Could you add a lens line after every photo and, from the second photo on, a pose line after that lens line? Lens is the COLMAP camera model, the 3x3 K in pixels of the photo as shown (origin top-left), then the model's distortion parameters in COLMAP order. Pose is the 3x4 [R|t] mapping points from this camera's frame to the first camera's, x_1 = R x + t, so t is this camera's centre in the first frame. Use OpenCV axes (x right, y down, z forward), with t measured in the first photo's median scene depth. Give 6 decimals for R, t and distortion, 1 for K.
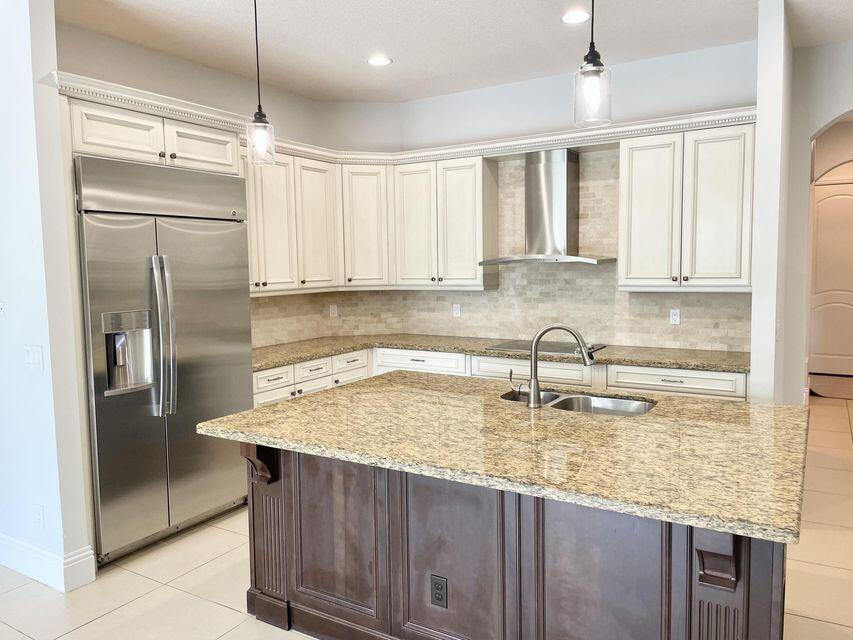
lens RADIAL K [[641.9, 0, 418.8], [0, 641.9, 315.8], [0, 0, 1]] dist [0.051439, -0.068688]
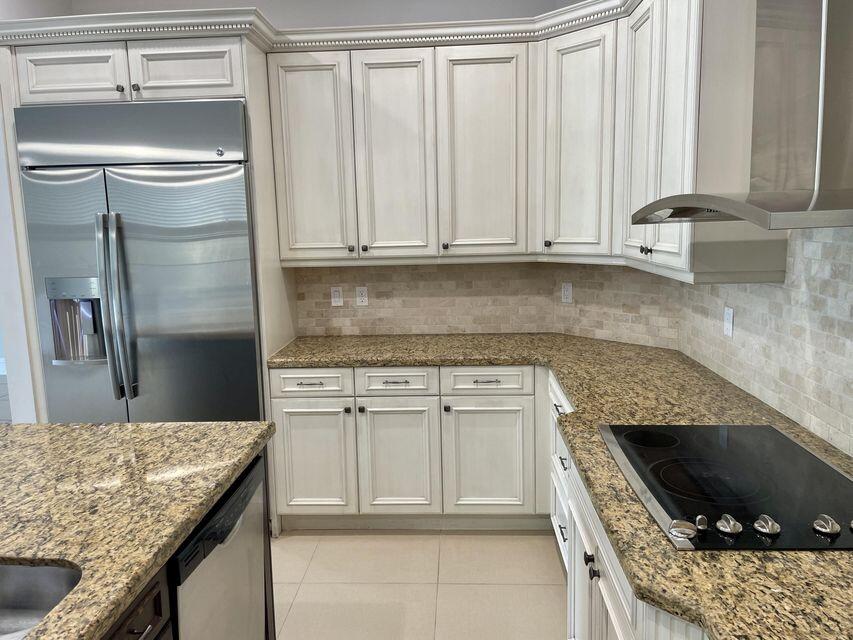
lens RADIAL K [[641.9, 0, 425.5], [0, 641.9, 318.5], [0, 0, 1]] dist [0.051439, -0.068688]
pose [[0.475207, 0.140005, -0.868664, 0.405469], [-0.055899, 0.990069, 0.128993, -0.065643], [0.878097, -0.012741, 0.478313, 0.703706]]
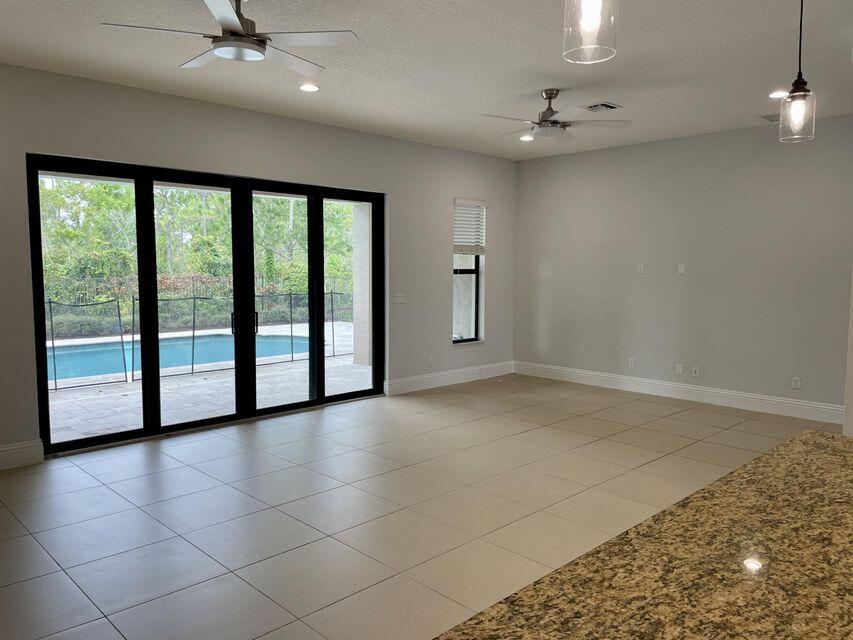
lens RADIAL K [[641.9, 0, 421.9], [0, 641.9, 318.8], [0, 0, 1]] dist [0.051439, -0.068688]
pose [[-0.244700, 0.097138, -0.964721, 0.377745], [-0.076262, 0.989958, 0.119023, -0.033152], [0.966595, 0.102697, -0.234835, 0.373835]]
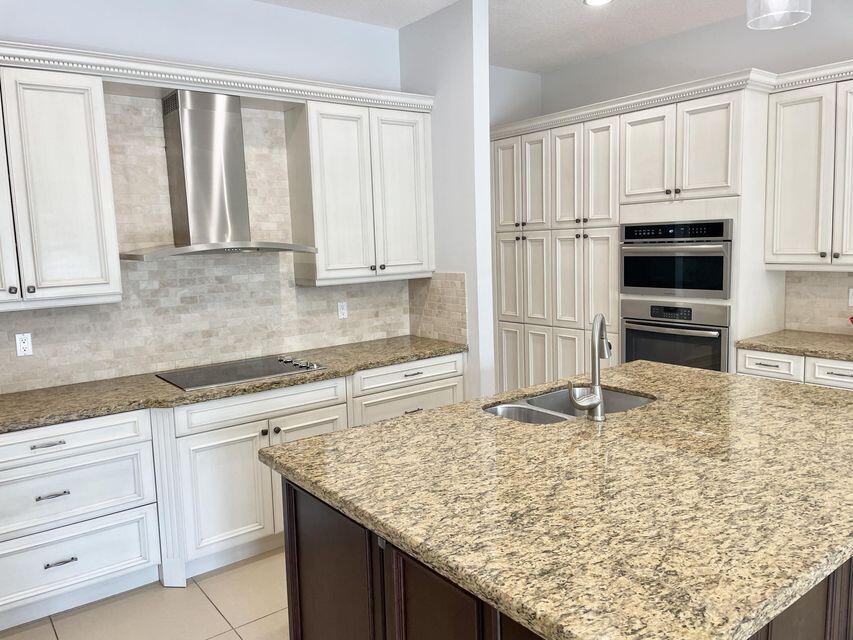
lens RADIAL K [[641.9, 0, 426.6], [0, 641.9, 315.6], [0, 0, 1]] dist [0.051439, -0.068688]
pose [[0.359668, -0.107458, 0.926872, -0.393873], [0.104654, 0.991724, 0.074366, -0.044956], [-0.927193, 0.070254, 0.367938, 0.542378]]
